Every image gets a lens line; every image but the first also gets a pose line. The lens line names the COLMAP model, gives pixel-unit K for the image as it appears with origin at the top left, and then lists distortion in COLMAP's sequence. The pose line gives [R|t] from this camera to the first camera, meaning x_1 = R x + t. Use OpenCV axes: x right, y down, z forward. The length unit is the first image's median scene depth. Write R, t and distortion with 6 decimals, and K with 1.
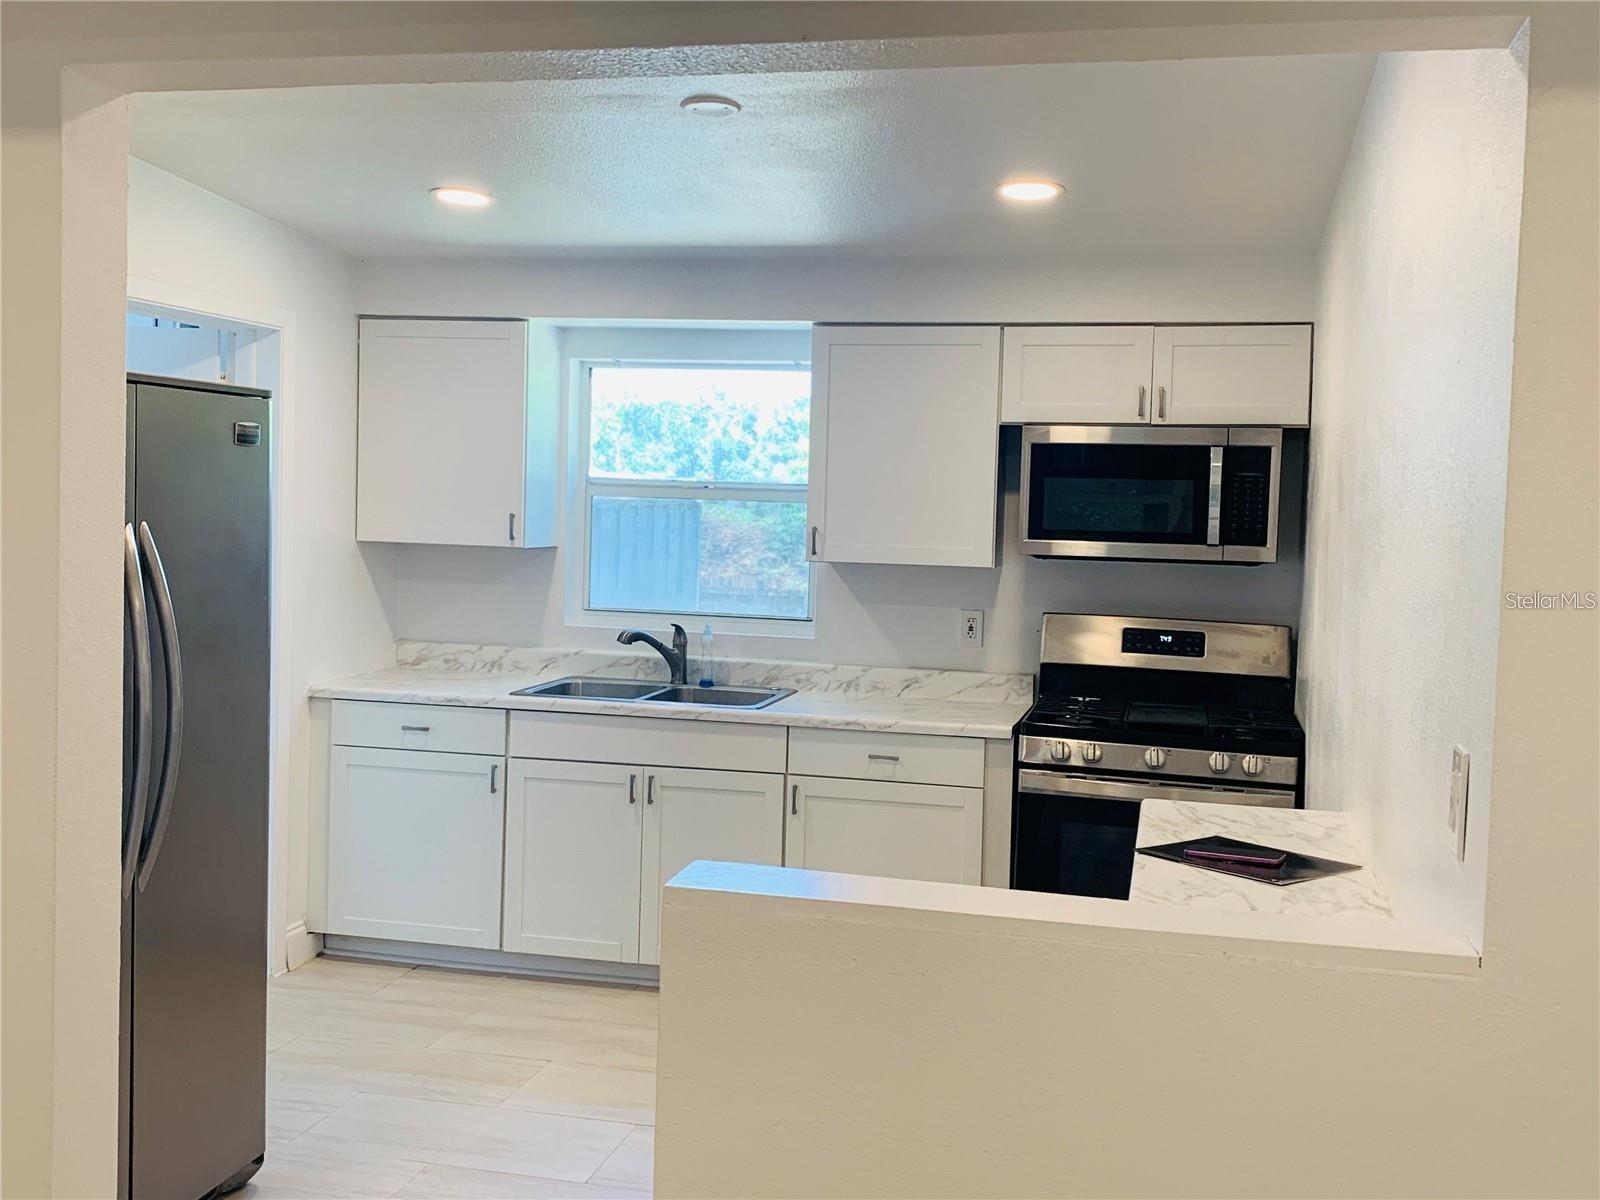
lens RADIAL K [[1594.9, 0, 803.4], [0, 1594.9, 578.6], [0, 0, 1]] dist [0.206743, -0.791552]
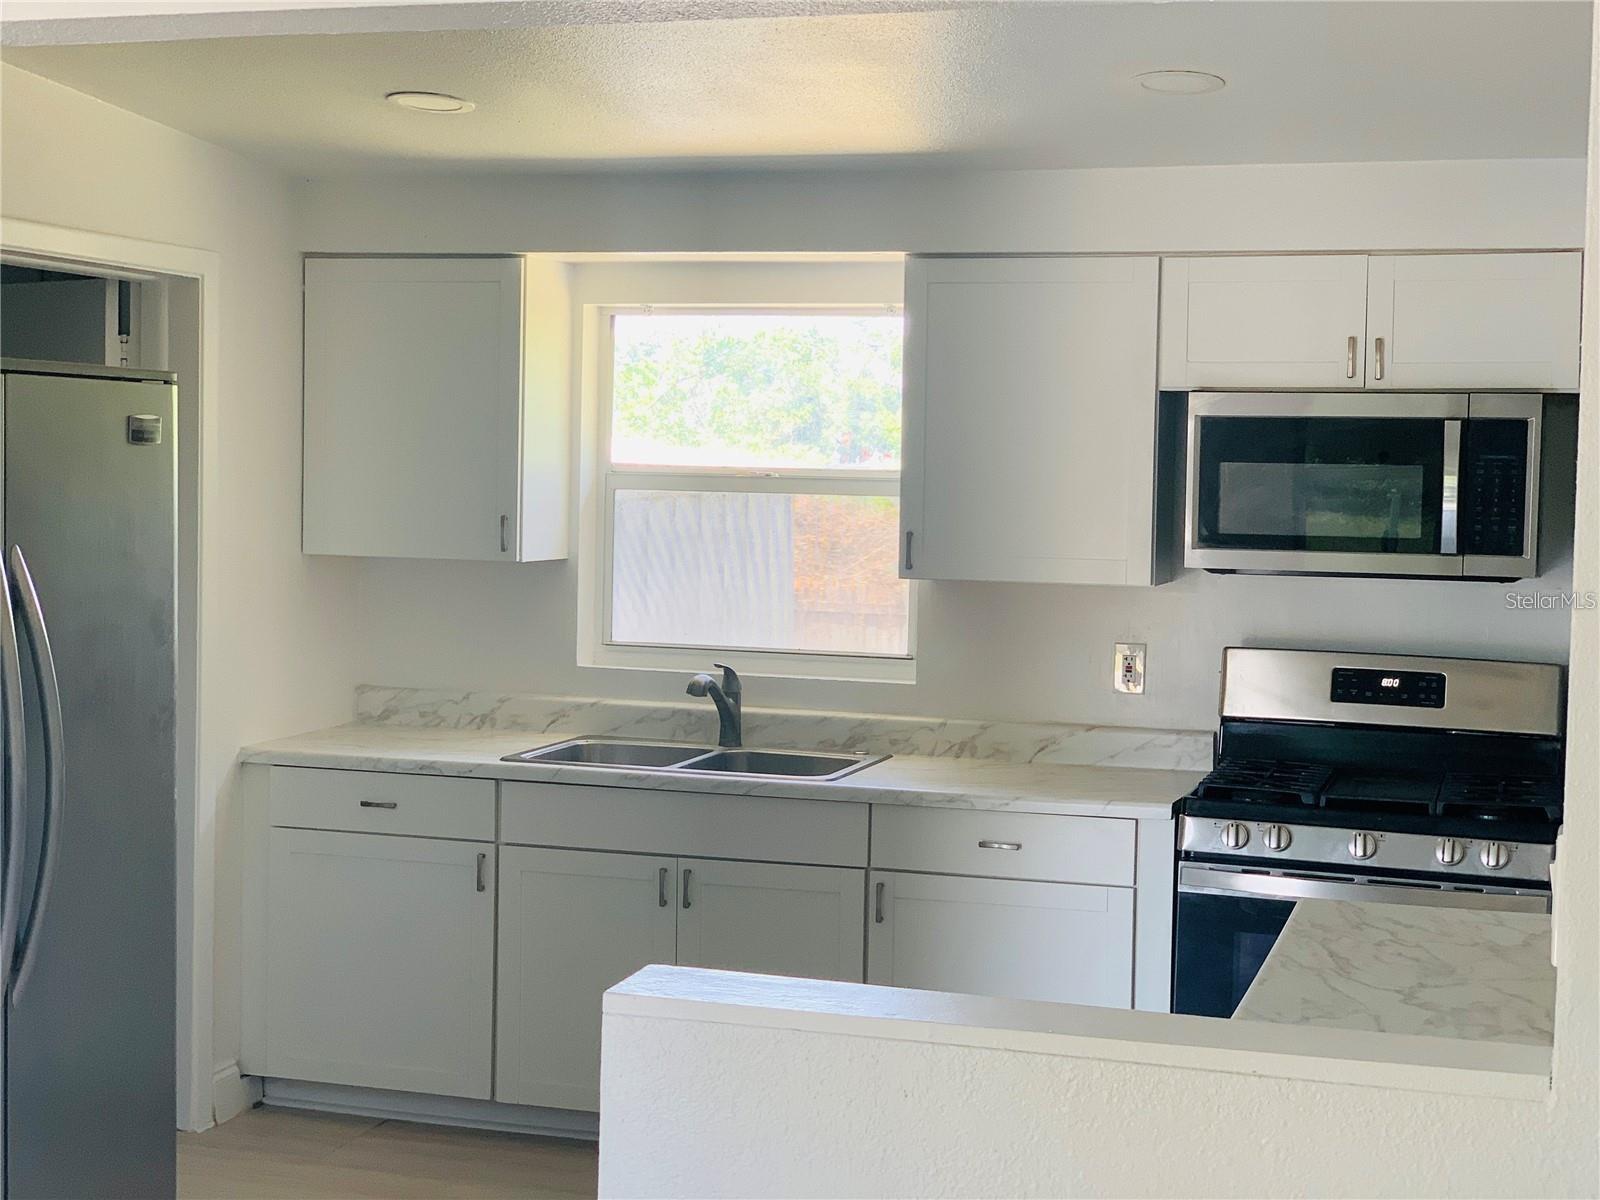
lens RADIAL K [[2353.8, 0, 823.6], [0, 2353.8, 598.8], [0, 0, 1]] dist [0.009425, 0.119080]
pose [[0.997674, -0.005452, -0.067942, 0.040823], [0.005826, 0.999969, 0.005319, -0.007506], [0.067911, -0.005702, 0.997675, -0.078833]]
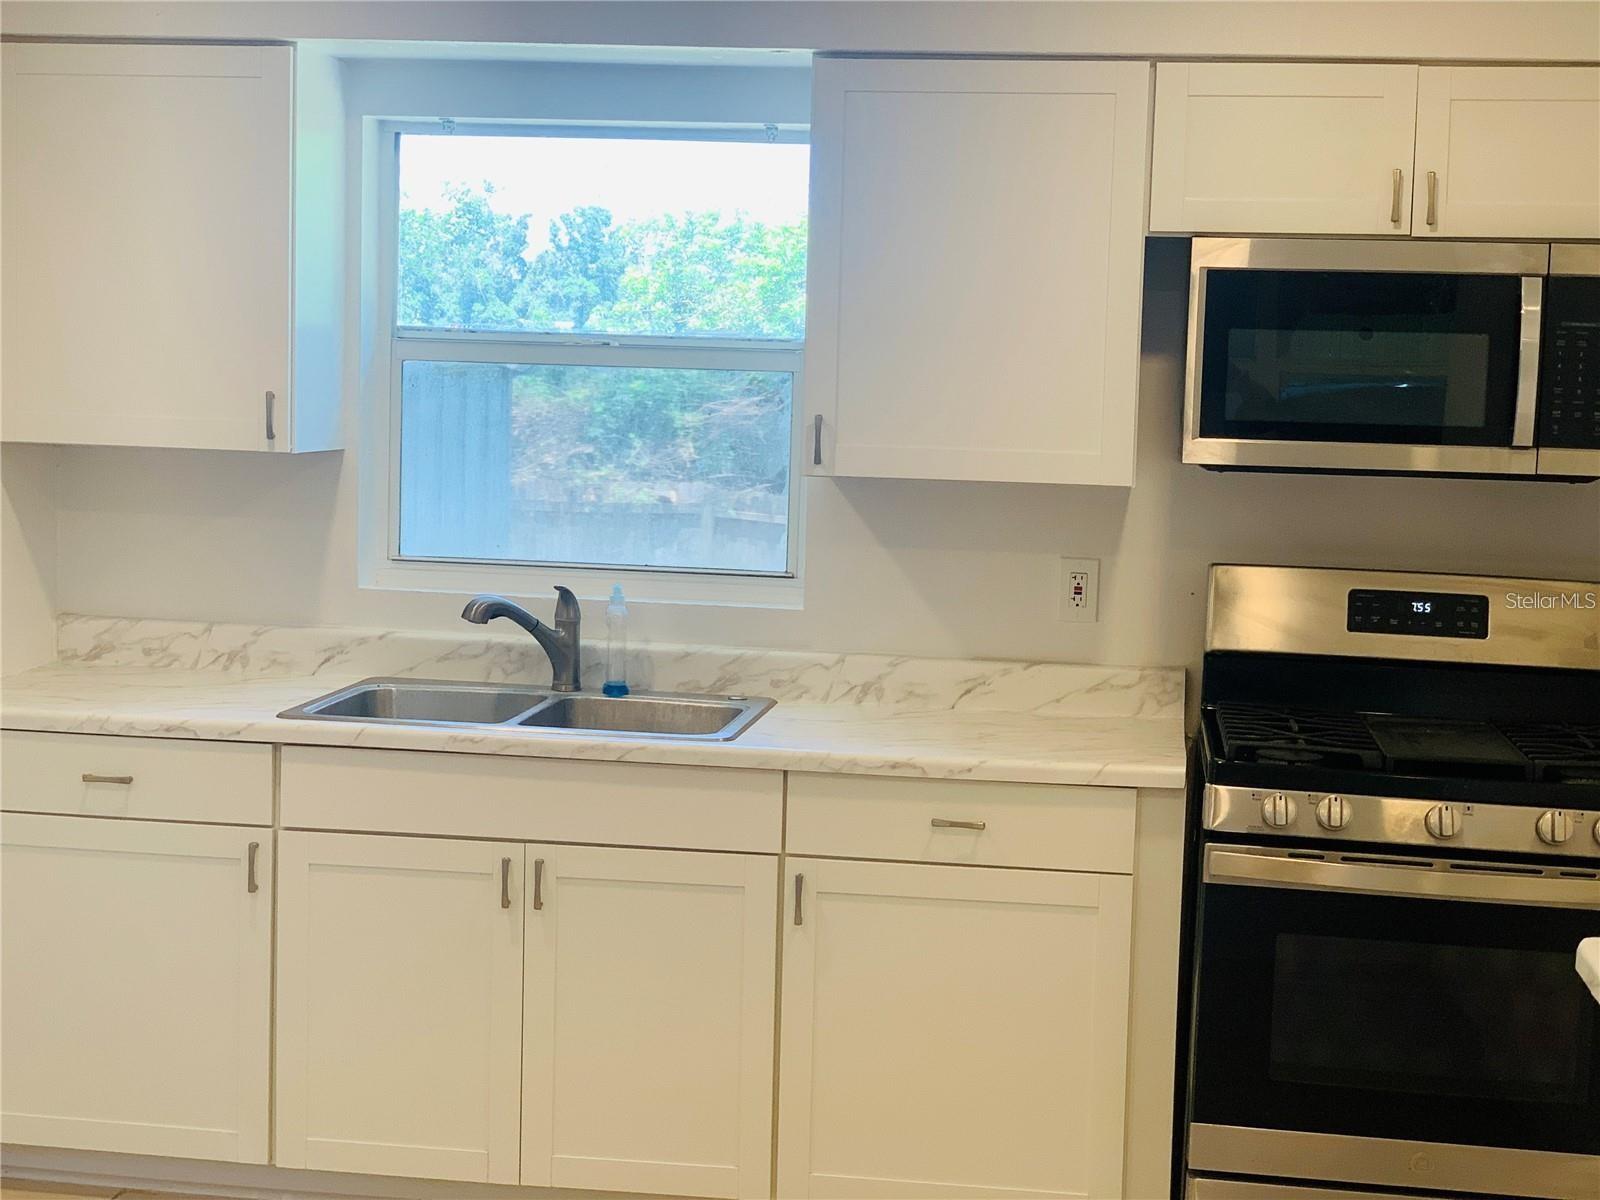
lens RADIAL K [[2353.8, 0, 823.6], [0, 2353.8, 598.8], [0, 0, 1]] dist [0.009425, 0.119080]
pose [[0.995347, -0.008849, 0.095945, -0.071428], [0.003973, 0.998696, 0.050899, -0.009900], [-0.096270, -0.050281, 0.994084, 0.166779]]
